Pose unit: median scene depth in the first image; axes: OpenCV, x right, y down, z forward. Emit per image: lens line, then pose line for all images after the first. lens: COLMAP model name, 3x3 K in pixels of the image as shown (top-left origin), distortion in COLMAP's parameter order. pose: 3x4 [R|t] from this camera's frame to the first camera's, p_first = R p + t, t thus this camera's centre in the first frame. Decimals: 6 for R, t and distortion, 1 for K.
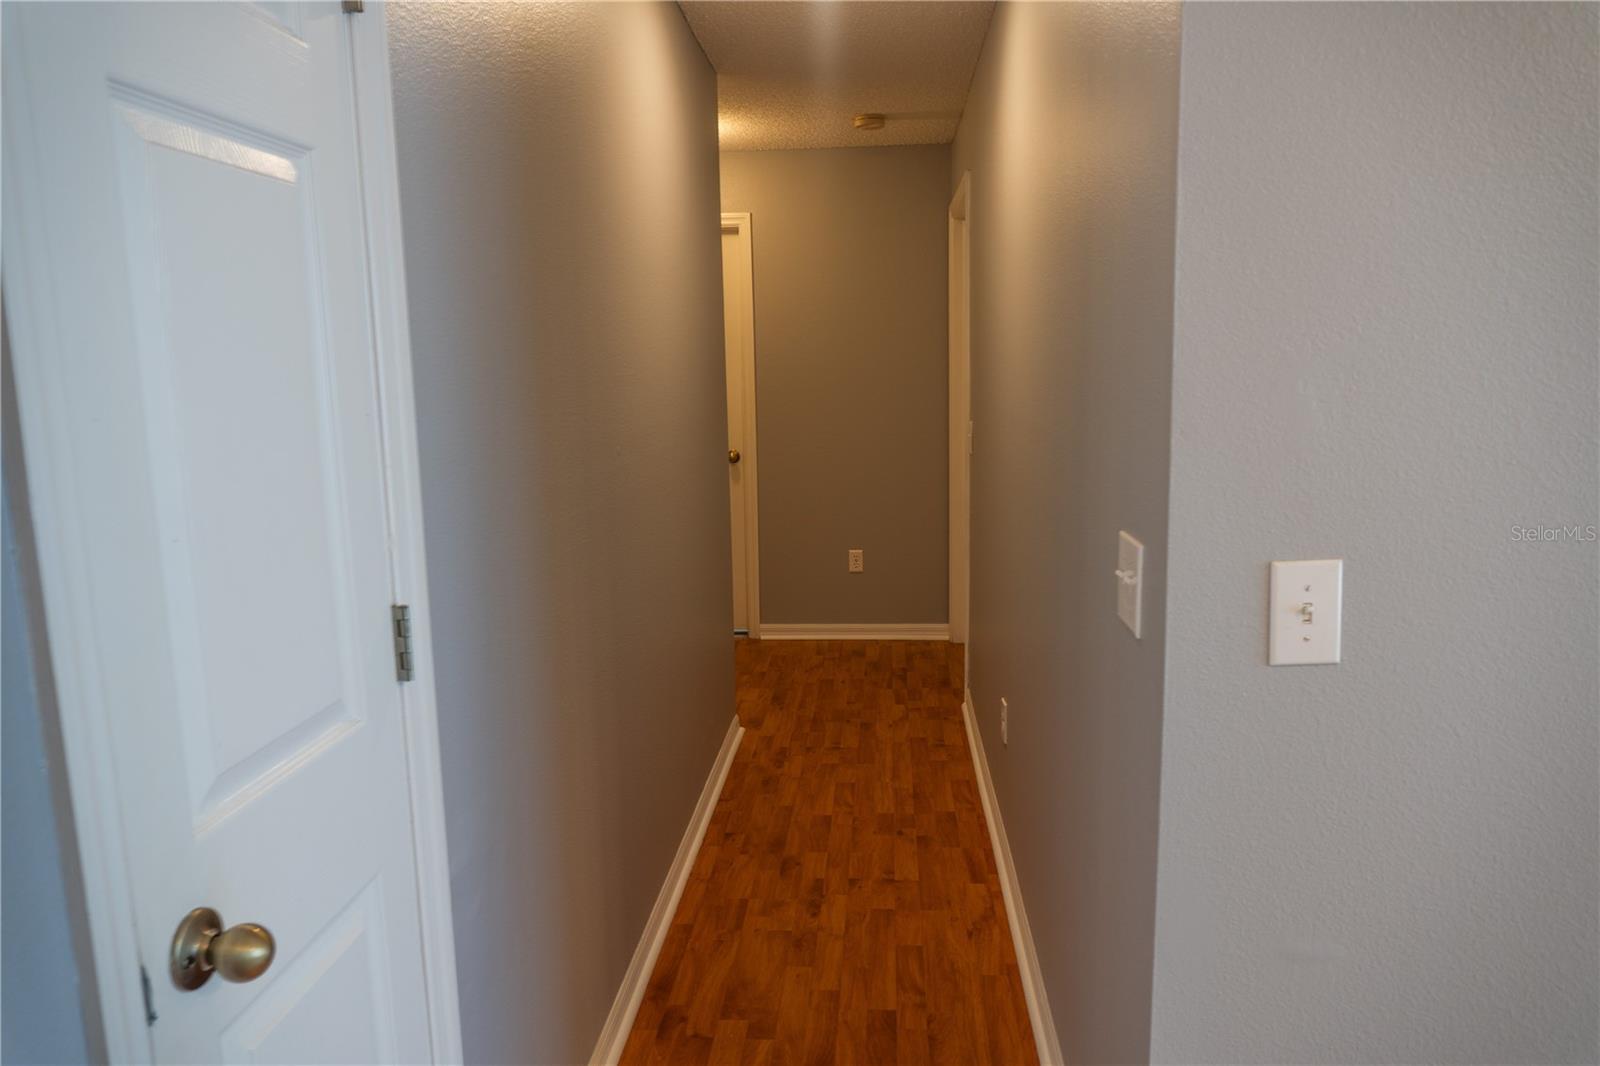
lens RADIAL K [[1065.9, 0, 801.9], [0, 1065.9, 533.2], [0, 0, 1]] dist [-0.024652, 0.002252]
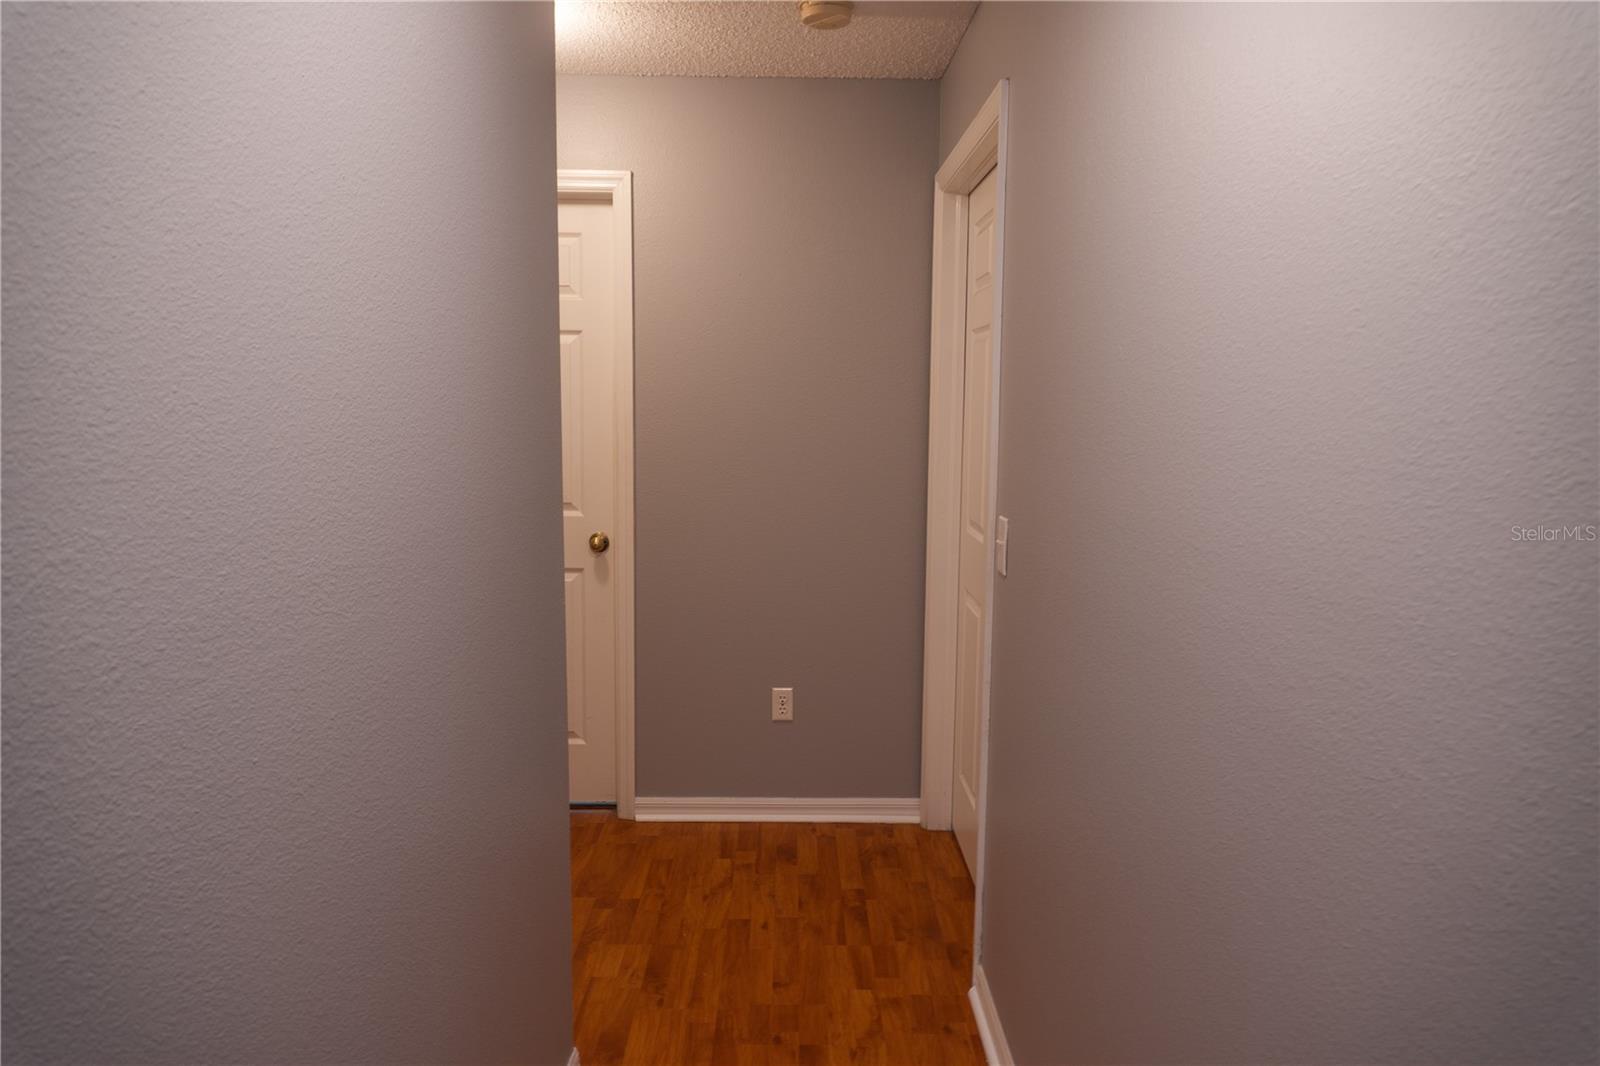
lens RADIAL K [[1065.9, 0, 801.9], [0, 1065.9, 533.2], [0, 0, 1]] dist [-0.024652, 0.002252]
pose [[0.995488, 0.017815, 0.093201, -0.001016], [-0.014567, 0.999267, -0.035412, -0.065982], [-0.093763, 0.033895, 0.995017, 0.390507]]
